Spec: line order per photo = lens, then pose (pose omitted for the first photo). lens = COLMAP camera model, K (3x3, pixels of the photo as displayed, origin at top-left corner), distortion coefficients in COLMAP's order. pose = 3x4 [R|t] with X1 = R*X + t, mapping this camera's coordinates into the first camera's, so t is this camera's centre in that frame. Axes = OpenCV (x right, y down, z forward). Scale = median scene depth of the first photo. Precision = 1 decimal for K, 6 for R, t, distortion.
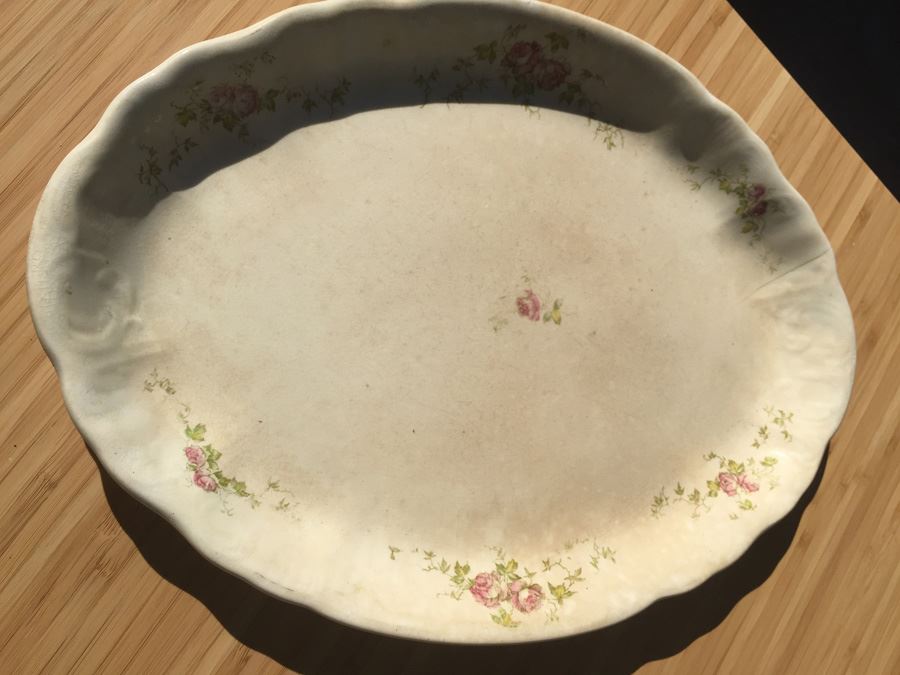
lens RADIAL K [[786.4, 0, 448.3], [0, 786.4, 337.9], [0, 0, 1]] dist [0.056268, -0.110629]
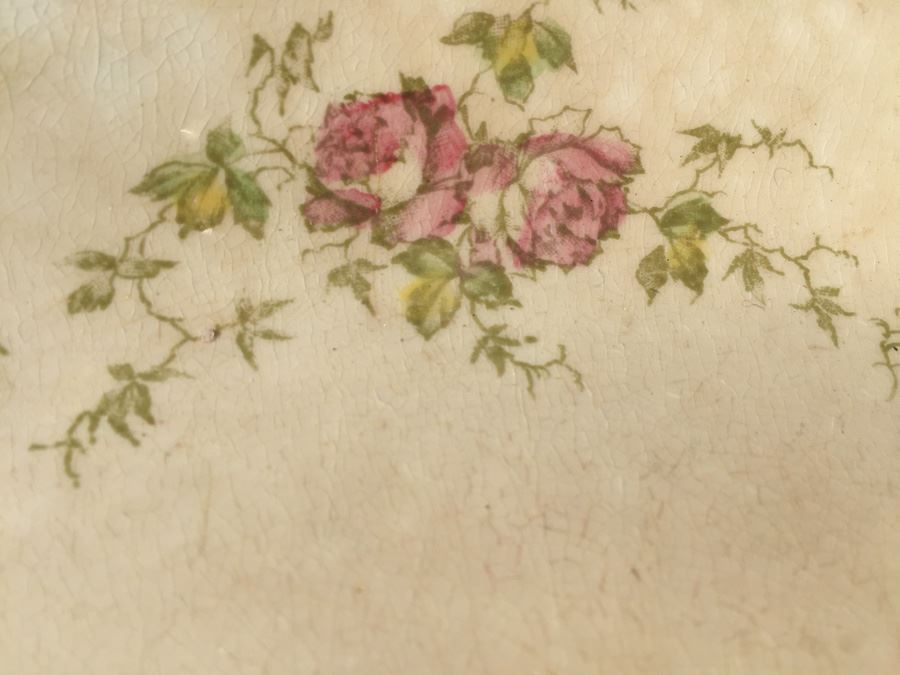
lens RADIAL K [[786.4, 0, 449.6], [0, 786.4, 338.5], [0, 0, 1]] dist [0.056268, -0.110629]
pose [[0.914329, -0.375526, -0.151600, 0.122348], [0.233792, 0.795131, -0.559561, -0.185818], [0.330671, 0.476180, 0.814806, 0.835285]]
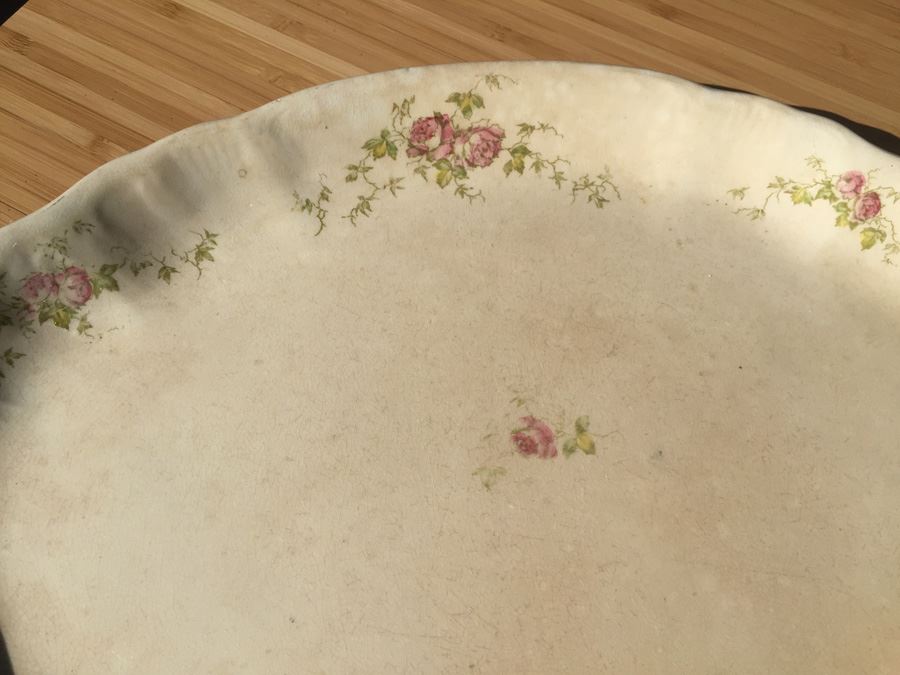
lens RADIAL K [[786.4, 0, 454.1], [0, 786.4, 342.9], [0, 0, 1]] dist [0.056268, -0.110629]
pose [[0.905942, -0.343012, -0.248219, 0.233243], [0.223454, 0.885294, -0.407828, 0.140836], [0.359636, 0.314003, 0.878672, 0.386256]]
